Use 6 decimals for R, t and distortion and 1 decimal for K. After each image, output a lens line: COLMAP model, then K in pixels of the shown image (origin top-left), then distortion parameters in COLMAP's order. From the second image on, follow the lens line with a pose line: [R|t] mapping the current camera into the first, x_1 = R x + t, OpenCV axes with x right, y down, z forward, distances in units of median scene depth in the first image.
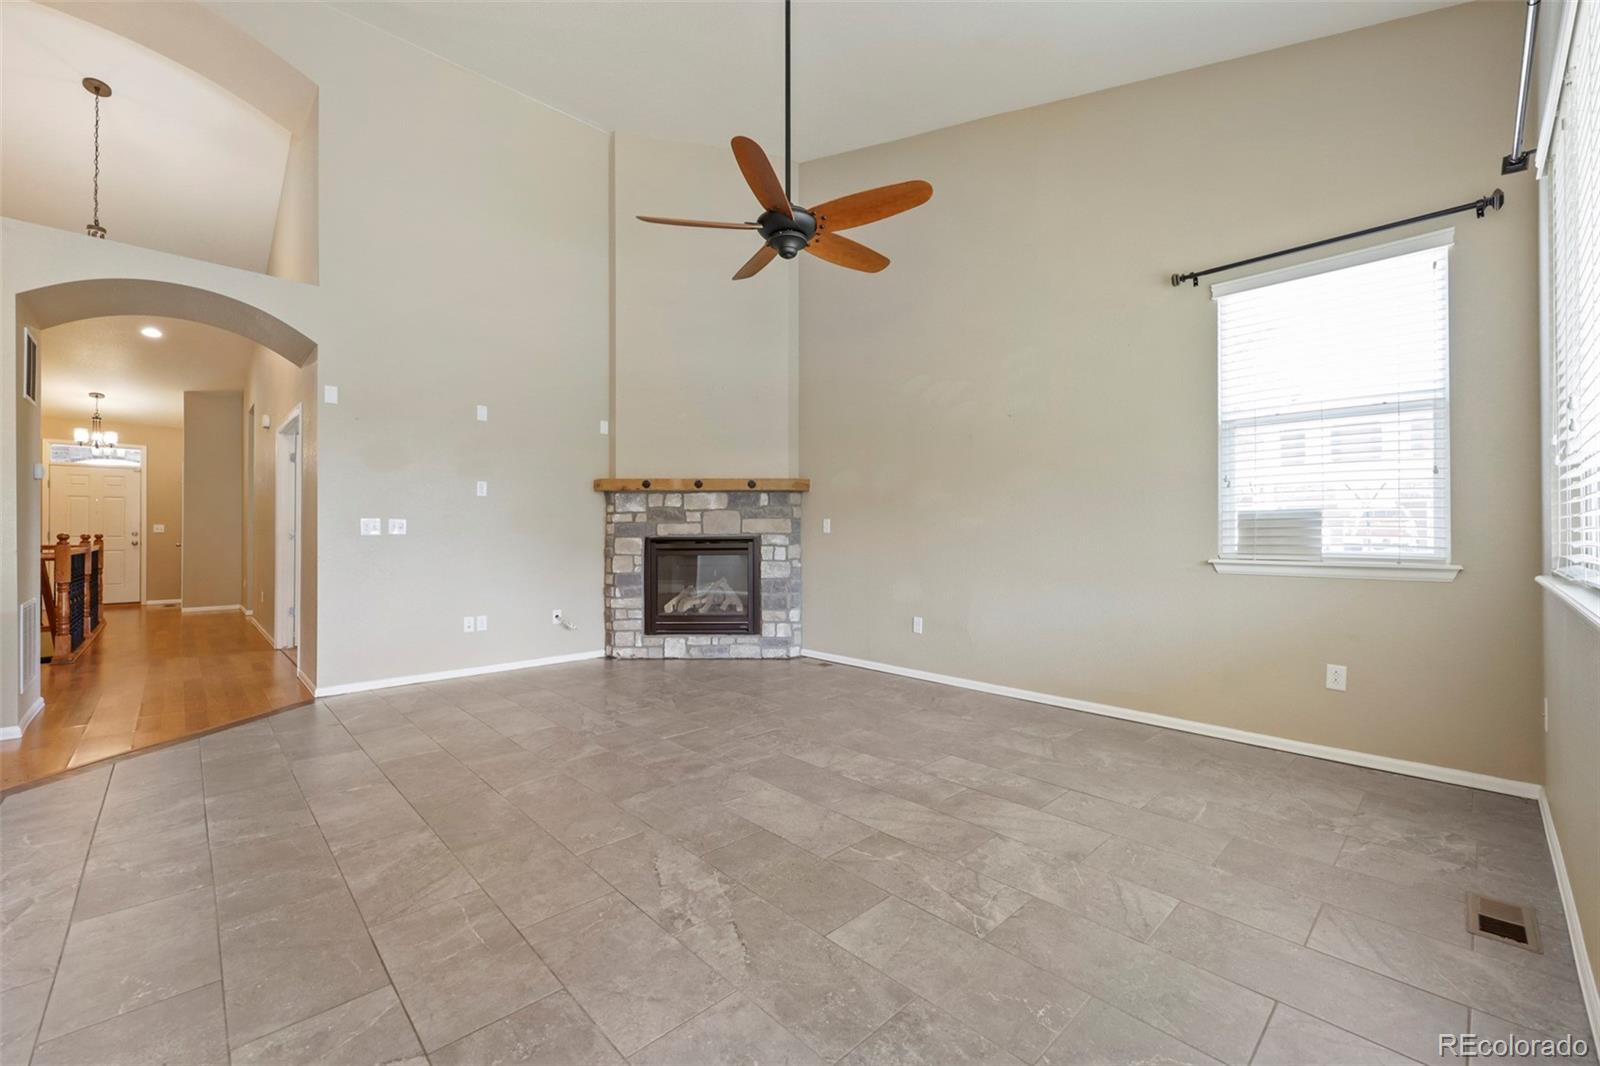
lens RADIAL K [[644.1, 0, 789.7], [0, 644.1, 529.1], [0, 0, 1]] dist [-0.000808, -0.001047]
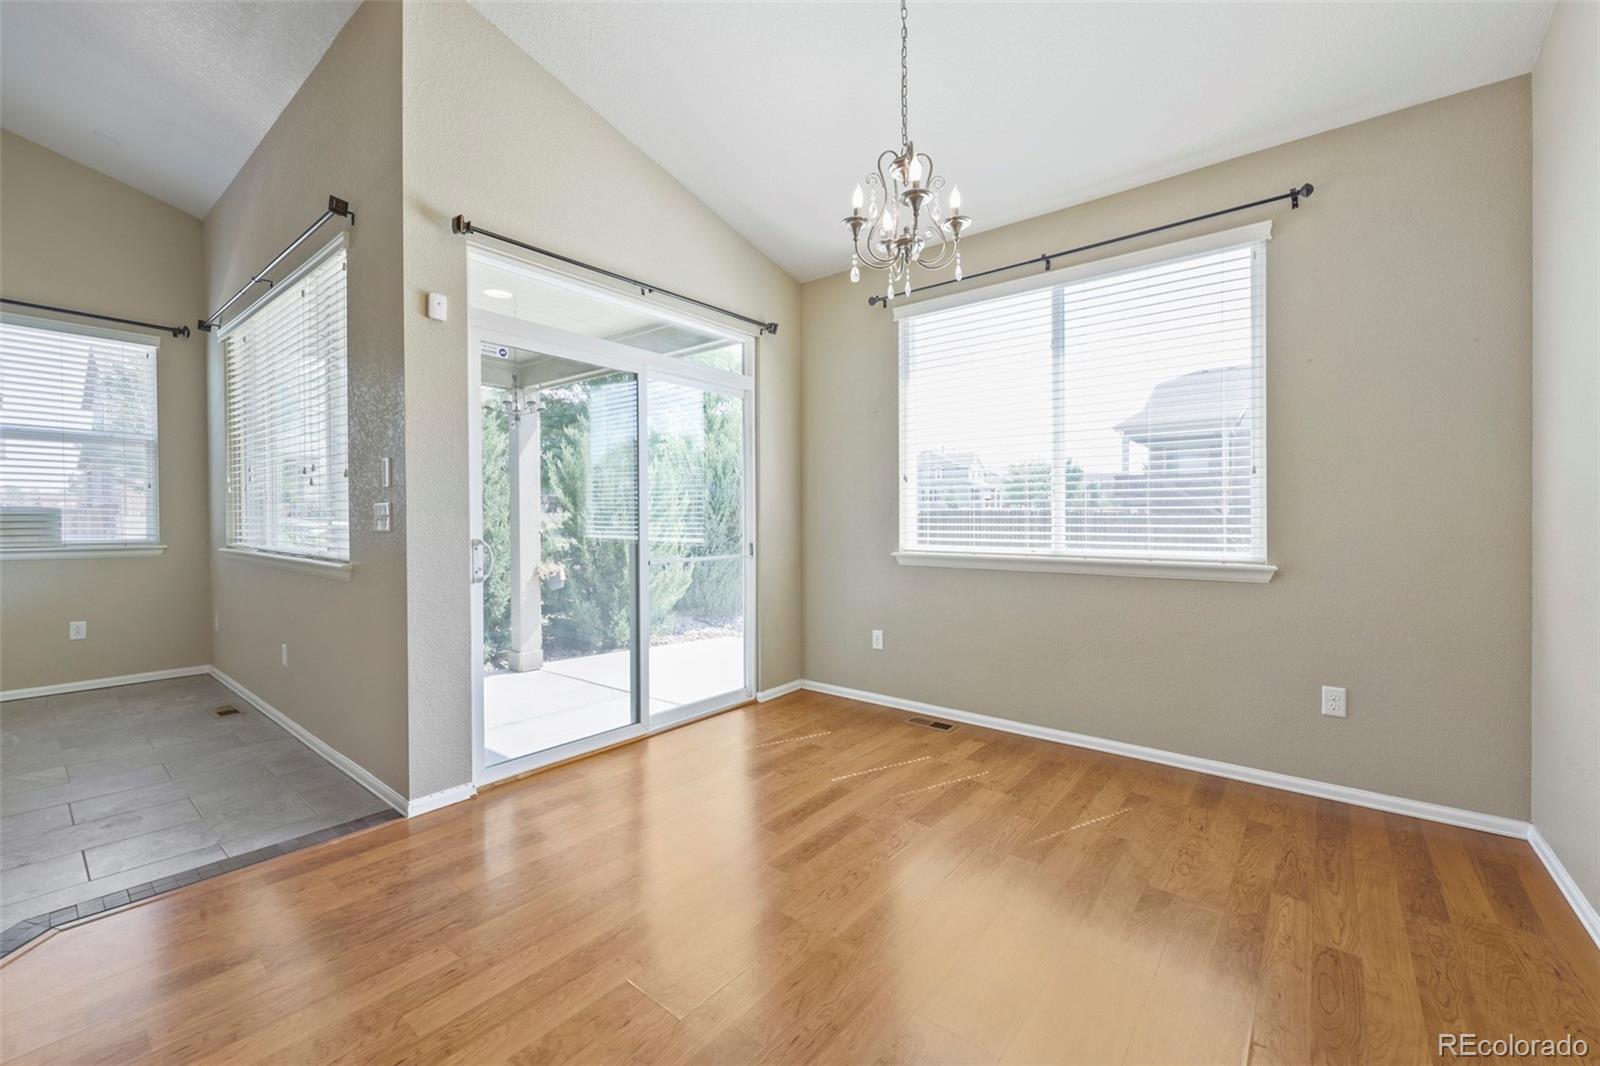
lens RADIAL K [[644.1, 0, 798.3], [0, 644.1, 527.1], [0, 0, 1]] dist [-0.000808, -0.001047]
pose [[-0.134451, -0.011985, 0.990848, -0.384622], [-0.009857, 0.999894, 0.010757, -0.012491], [-0.990871, -0.008320, -0.134555, -0.182295]]
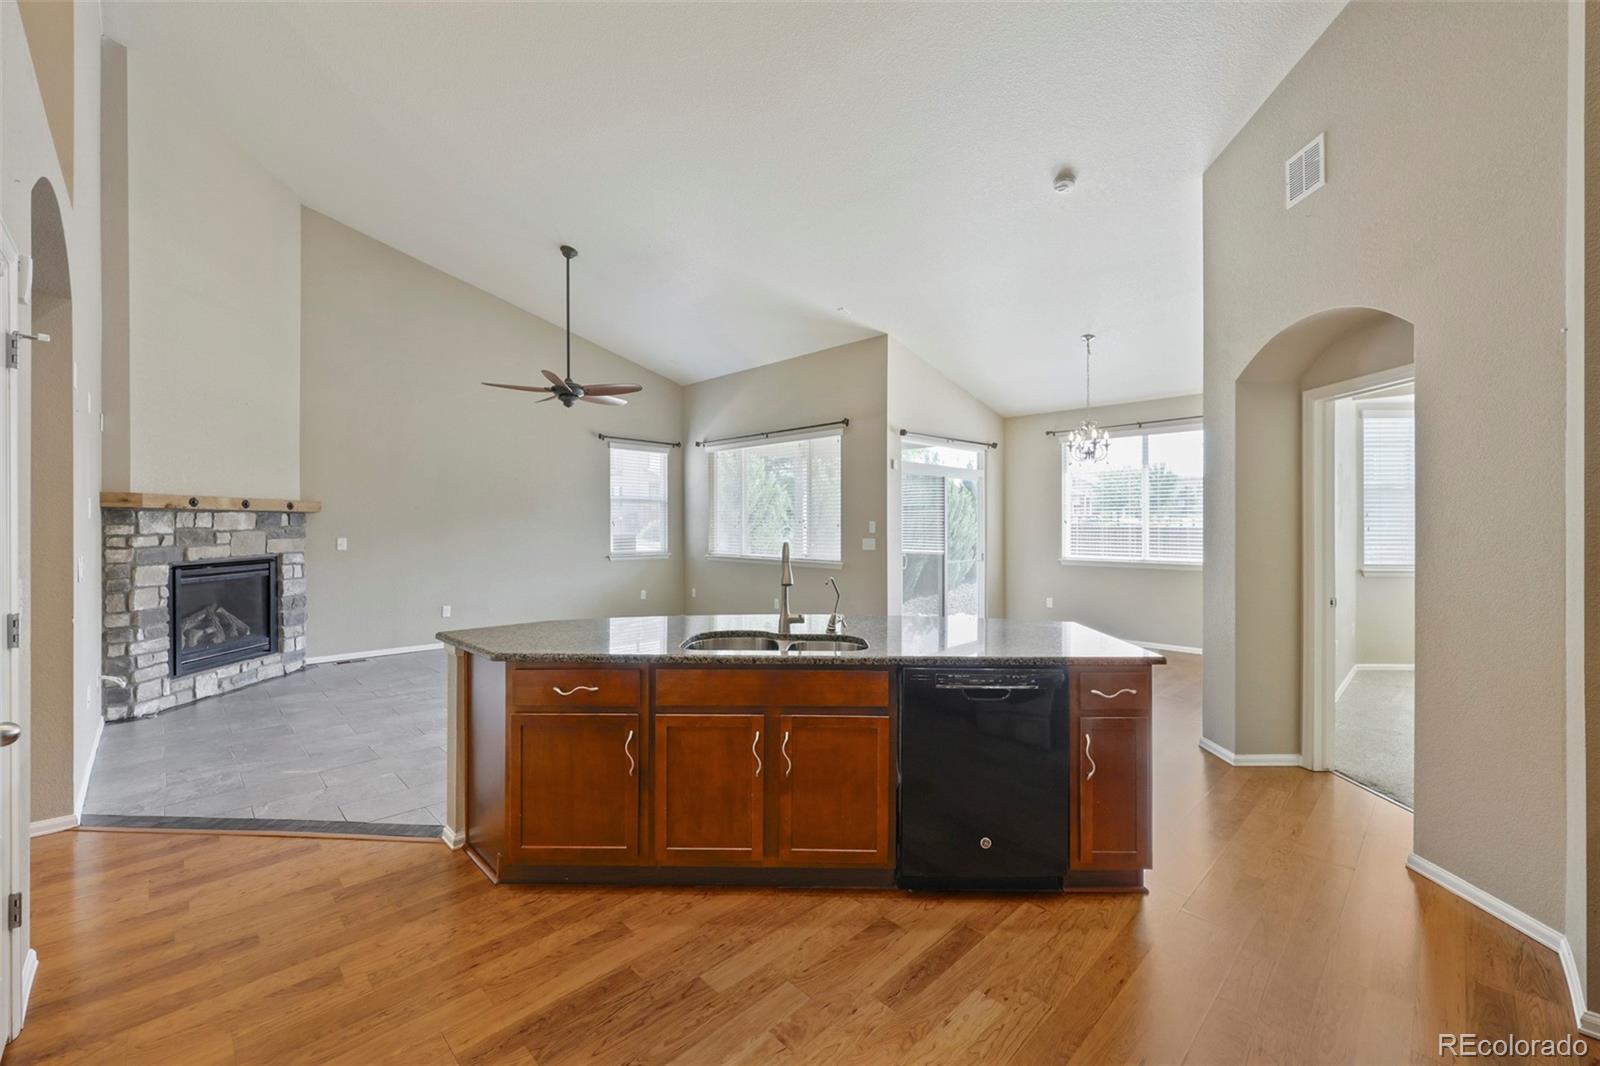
lens RADIAL K [[644.1, 0, 797.5], [0, 644.1, 524.3], [0, 0, 1]] dist [-0.000808, -0.001047]
pose [[-0.013125, 0.000001, 0.999914, -1.076246], [-0.009806, 0.999952, -0.000129, -0.046543], [-0.999866, -0.009807, -0.013125, 0.196696]]
